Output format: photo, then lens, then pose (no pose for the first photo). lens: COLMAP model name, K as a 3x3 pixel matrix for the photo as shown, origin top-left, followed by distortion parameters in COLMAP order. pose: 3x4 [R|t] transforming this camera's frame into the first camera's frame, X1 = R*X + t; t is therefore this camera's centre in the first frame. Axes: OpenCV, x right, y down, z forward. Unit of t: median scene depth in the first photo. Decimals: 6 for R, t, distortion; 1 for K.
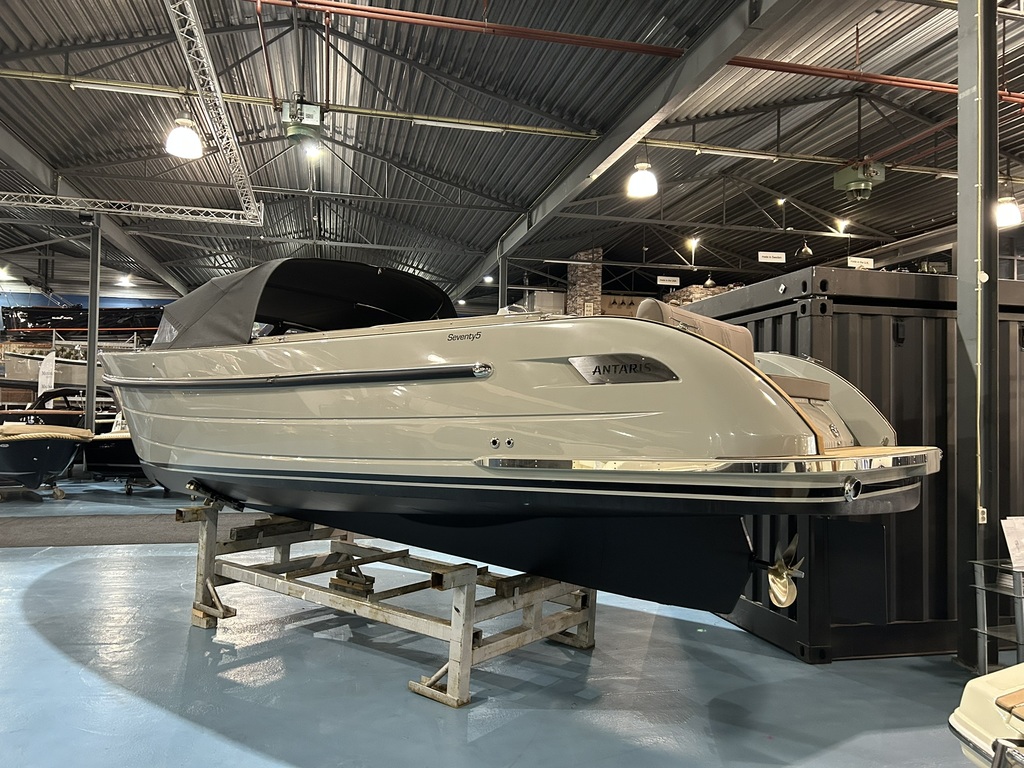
lens RADIAL K [[758.8, 0, 510.4], [0, 758.8, 388.2], [0, 0, 1]] dist [0.041314, -0.036593]
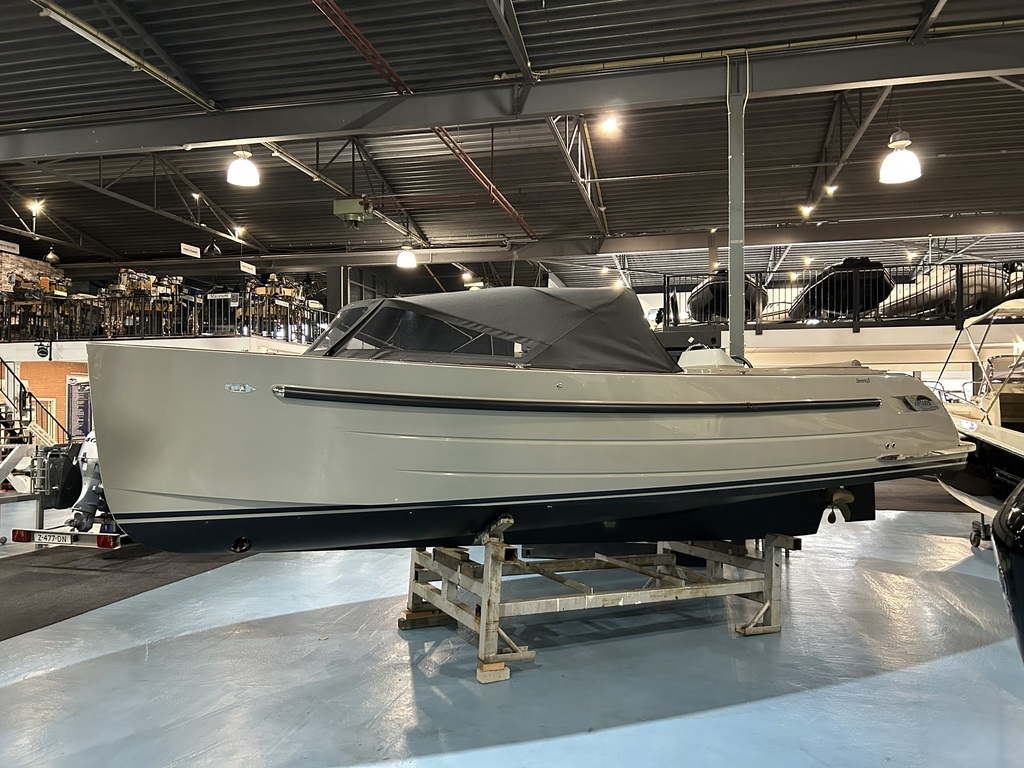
lens RADIAL K [[758.8, 0, 507.9], [0, 758.8, 383.1], [0, 0, 1]] dist [0.041314, -0.036593]
pose [[0.462238, 0.016248, 0.886607, -0.337872], [-0.027420, 0.999616, -0.004023, -0.007020], [-0.886332, -0.022451, 0.462506, 0.169998]]
